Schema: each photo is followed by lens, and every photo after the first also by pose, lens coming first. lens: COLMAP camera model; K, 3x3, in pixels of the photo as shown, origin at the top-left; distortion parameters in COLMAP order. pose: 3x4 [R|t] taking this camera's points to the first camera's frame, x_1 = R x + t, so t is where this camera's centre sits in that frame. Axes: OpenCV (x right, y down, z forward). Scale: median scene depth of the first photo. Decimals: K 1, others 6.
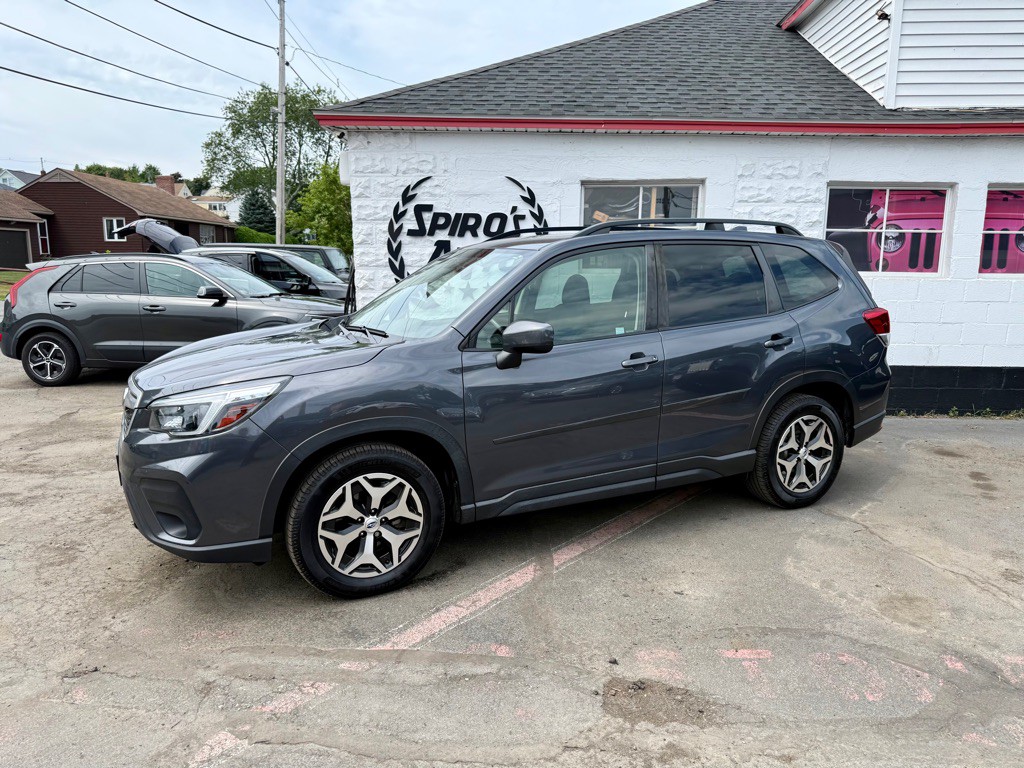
lens RADIAL K [[721.6, 0, 508.0], [0, 721.6, 393.1], [0, 0, 1]] dist [0.041400, -0.051517]
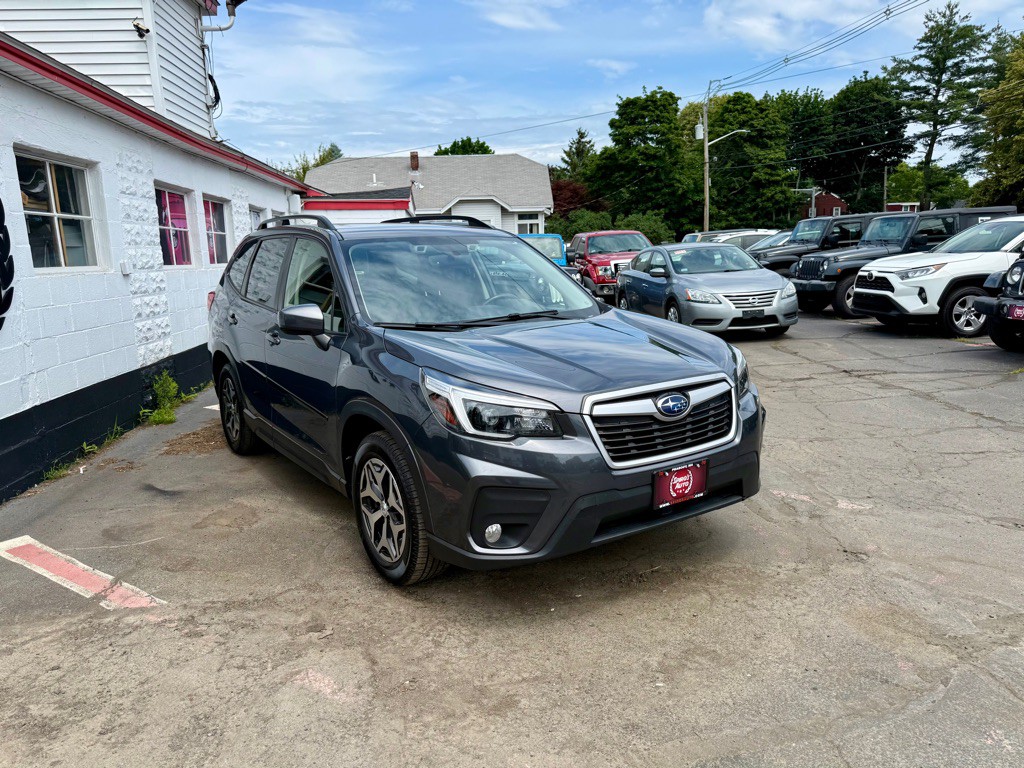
lens RADIAL K [[721.6, 0, 507.4], [0, 721.6, 383.1], [0, 0, 1]] dist [0.041400, -0.051517]
pose [[-0.123370, -0.180427, 0.975821, -0.975613], [0.202645, 0.958031, 0.202758, -0.168563], [-0.971450, 0.222760, -0.081630, 0.928710]]
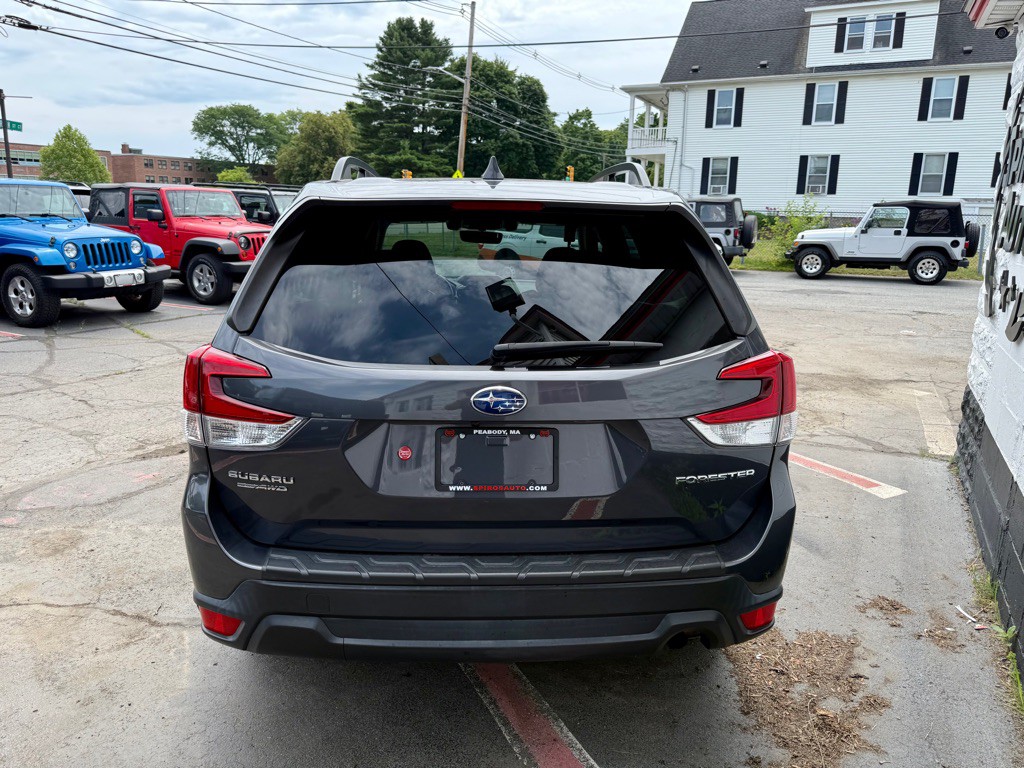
lens RADIAL K [[731.0, 0, 505.5], [0, 731.0, 387.2], [0, 0, 1]] dist [0.006432, -0.013564]
pose [[-0.412313, 0.199807, -0.888862, 0.812804], [-0.177563, 0.939319, 0.293515, -0.244410], [0.893571, 0.278849, -0.351815, 1.303839]]
